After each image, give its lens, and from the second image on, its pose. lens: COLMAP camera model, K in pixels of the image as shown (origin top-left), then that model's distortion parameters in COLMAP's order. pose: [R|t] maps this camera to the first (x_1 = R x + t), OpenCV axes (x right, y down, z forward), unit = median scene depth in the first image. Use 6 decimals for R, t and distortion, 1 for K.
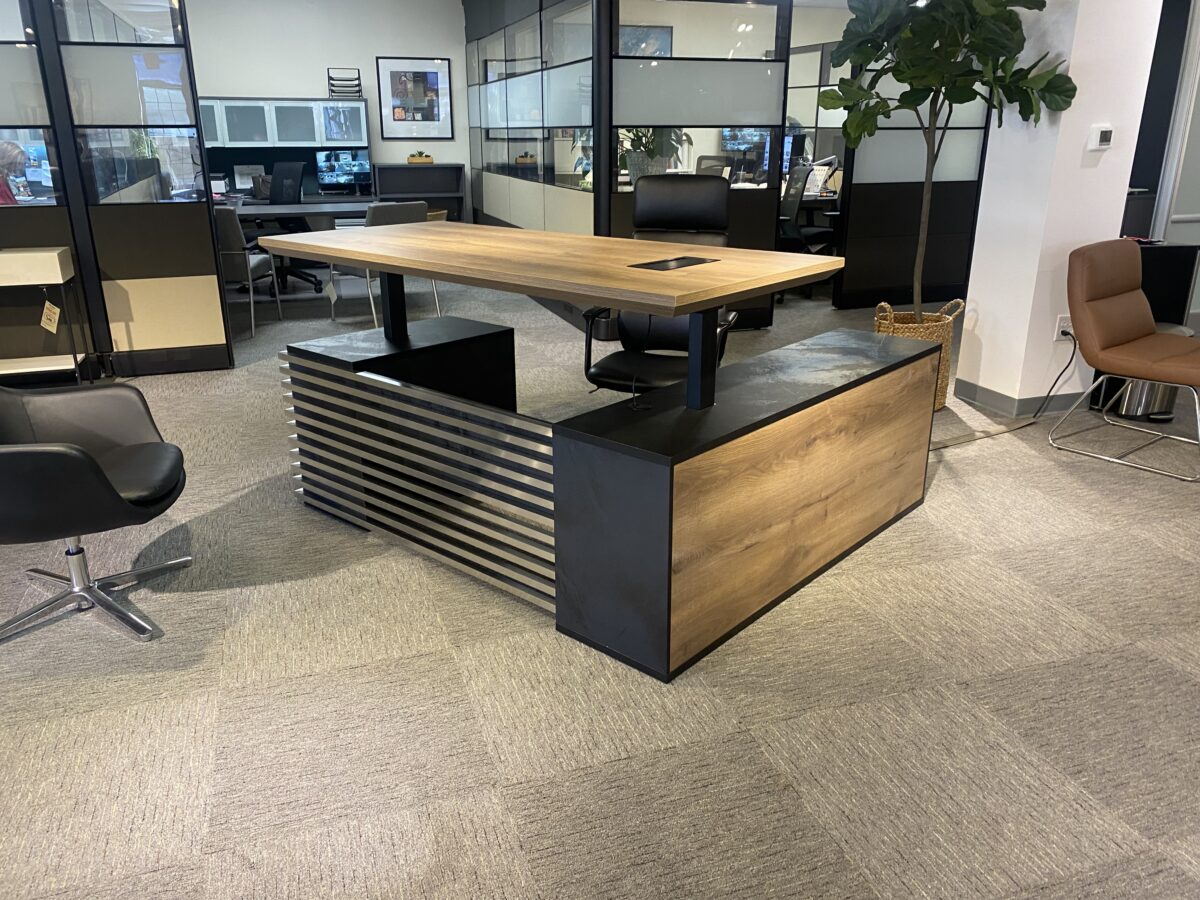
lens RADIAL K [[916.9, 0, 592.4], [0, 916.9, 444.9], [0, 0, 1]] dist [0.007476, 0.003756]
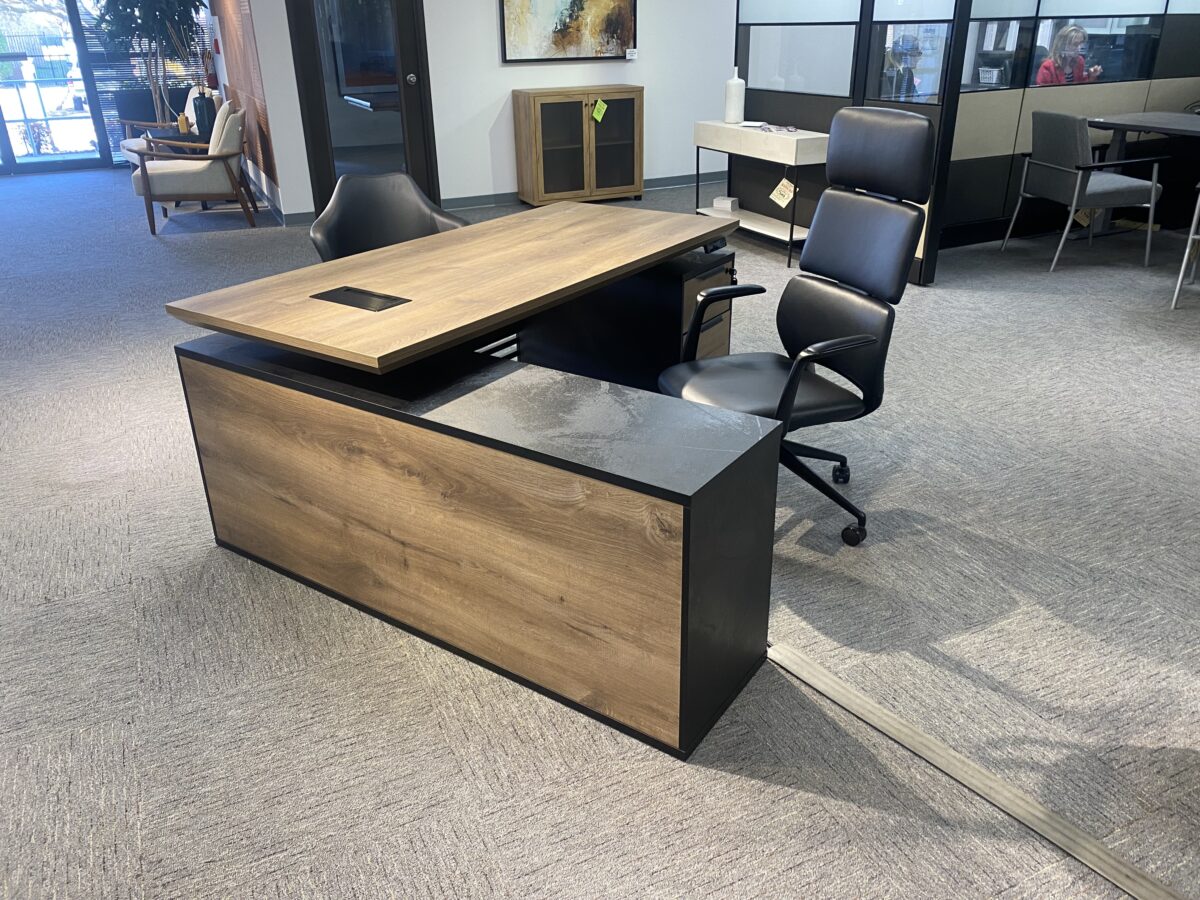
lens RADIAL K [[921.2, 0, 595.1], [0, 921.2, 447.8], [0, 0, 1]] dist [0.006560, 0.000781]
pose [[0.121452, 0.418966, -0.899843, 0.943396], [-0.309015, 0.877462, 0.366837, -0.349320], [0.943271, 0.233512, 0.236036, 0.953157]]
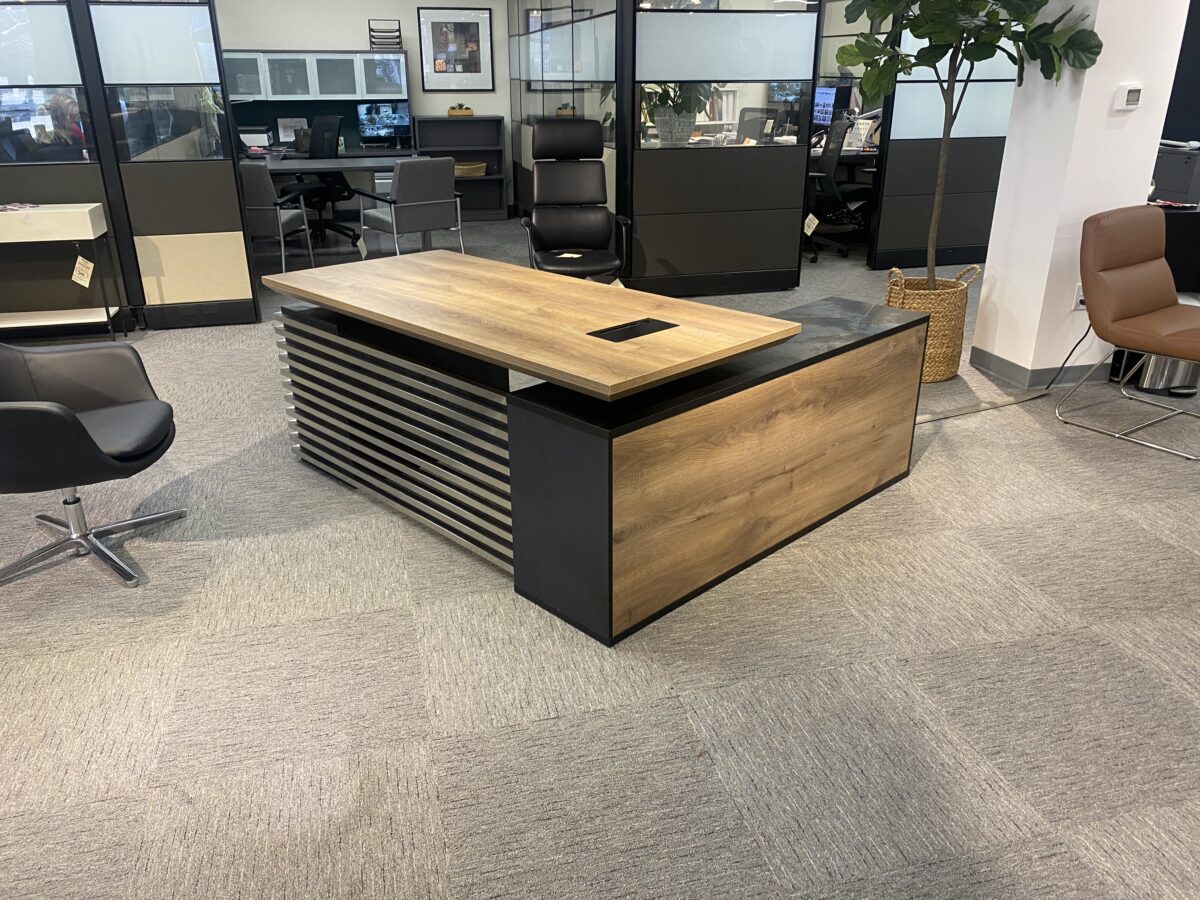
lens RADIAL K [[914.4, 0, 586.2], [0, 914.4, 446.4], [0, 0, 1]] dist [0.015352, -0.006768]
pose [[0.997009, 0.026238, -0.072695, 0.103168], [-0.022202, 0.998196, 0.055776, -0.019184], [0.074027, -0.053995, 0.995793, -0.013447]]
